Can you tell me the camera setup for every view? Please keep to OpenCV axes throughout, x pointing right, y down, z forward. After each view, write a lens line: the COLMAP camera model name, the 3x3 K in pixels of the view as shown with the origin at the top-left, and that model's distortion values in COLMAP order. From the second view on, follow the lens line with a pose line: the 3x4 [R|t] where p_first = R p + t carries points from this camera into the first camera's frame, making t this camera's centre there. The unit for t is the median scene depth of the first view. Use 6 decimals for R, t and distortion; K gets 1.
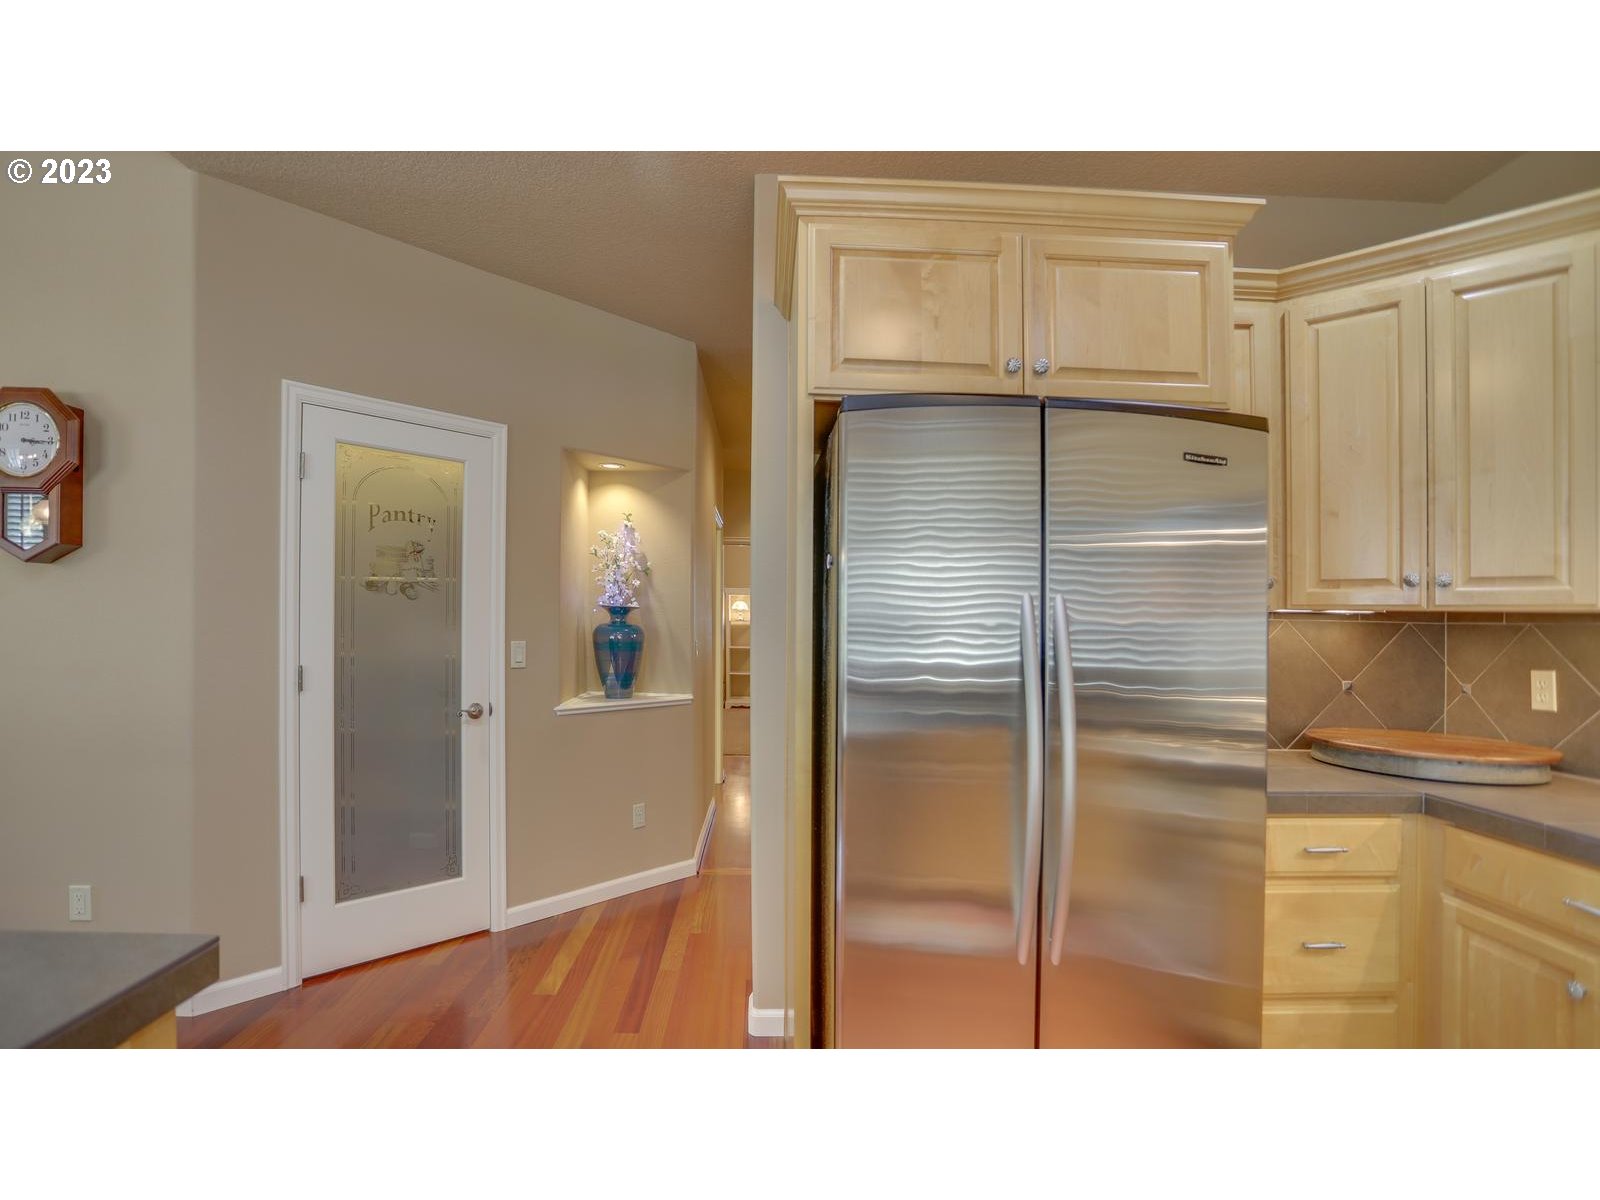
lens RADIAL K [[808.9, 0, 813.7], [0, 808.9, 609.4], [0, 0, 1]] dist [-0.044397, 0.015255]
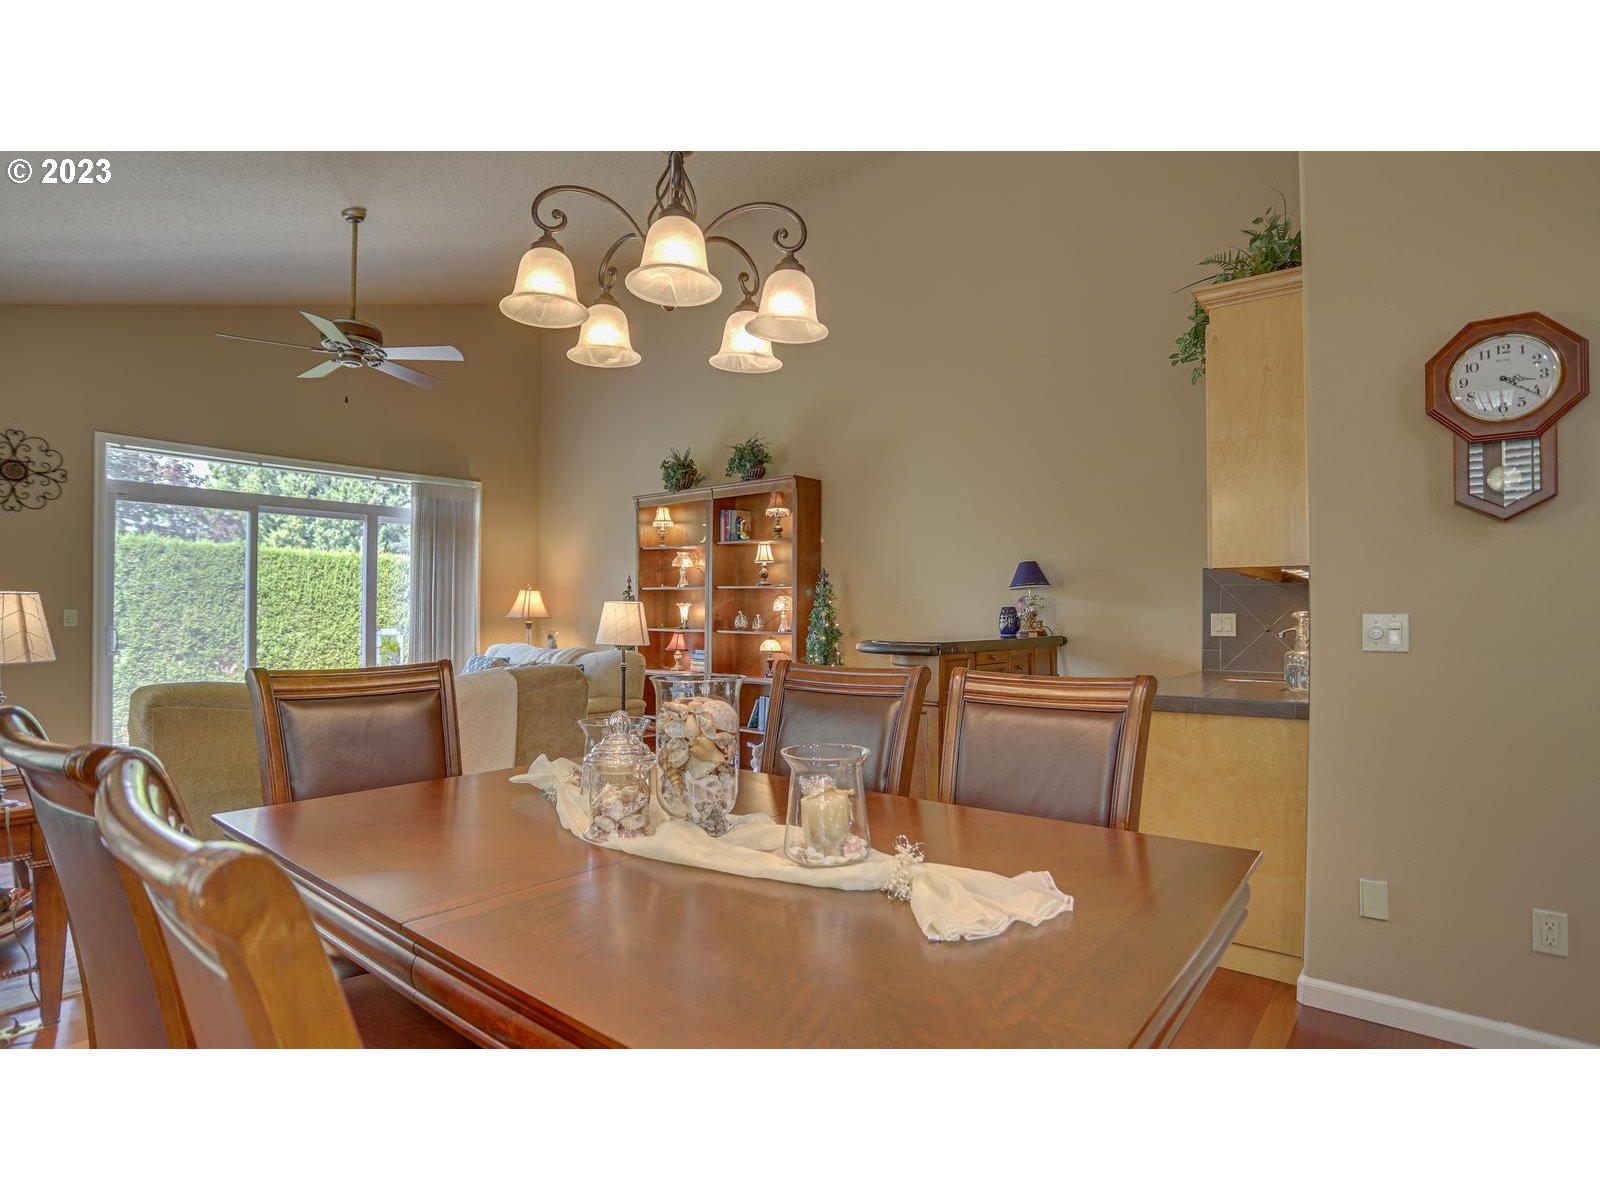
lens RADIAL K [[808.9, 0, 791.5], [0, 808.9, 608.7], [0, 0, 1]] dist [-0.044397, 0.015255]
pose [[0.725737, -0.010012, -0.687900, -0.981391], [0.007958, 0.999949, -0.006159, 0.033457], [0.687927, -0.001005, 0.725779, -0.152276]]
